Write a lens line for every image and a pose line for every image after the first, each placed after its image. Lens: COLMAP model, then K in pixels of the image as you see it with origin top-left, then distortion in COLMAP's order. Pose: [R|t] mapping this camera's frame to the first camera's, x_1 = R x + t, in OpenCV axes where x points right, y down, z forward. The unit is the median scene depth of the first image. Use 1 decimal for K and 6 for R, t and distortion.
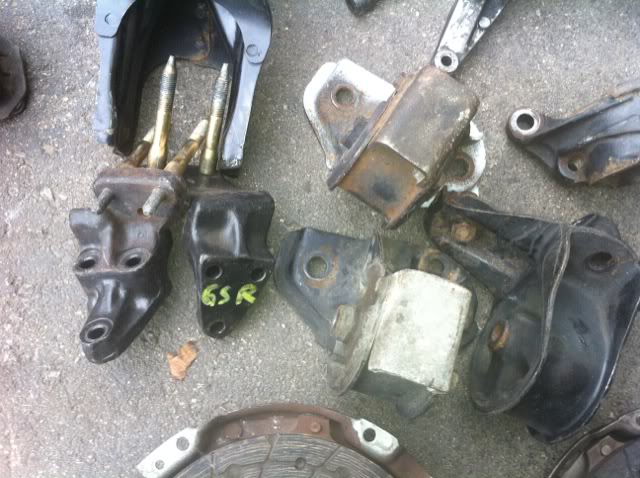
lens RADIAL K [[596.9, 0, 320.0], [0, 596.9, 239.0], [0, 0, 1]] dist [0.122669, -0.322788]
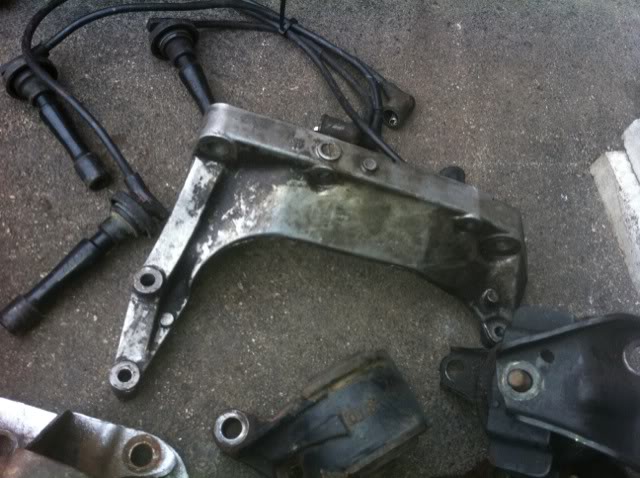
lens RADIAL K [[596.9, 0, 320.0], [0, 596.9, 239.0], [0, 0, 1]] dist [0.122669, -0.322788]
pose [[0.965738, -0.169390, 0.196613, 0.328213], [0.217767, 0.941036, -0.258901, -0.192148], [-0.141165, 0.292846, 0.945681, 0.116236]]
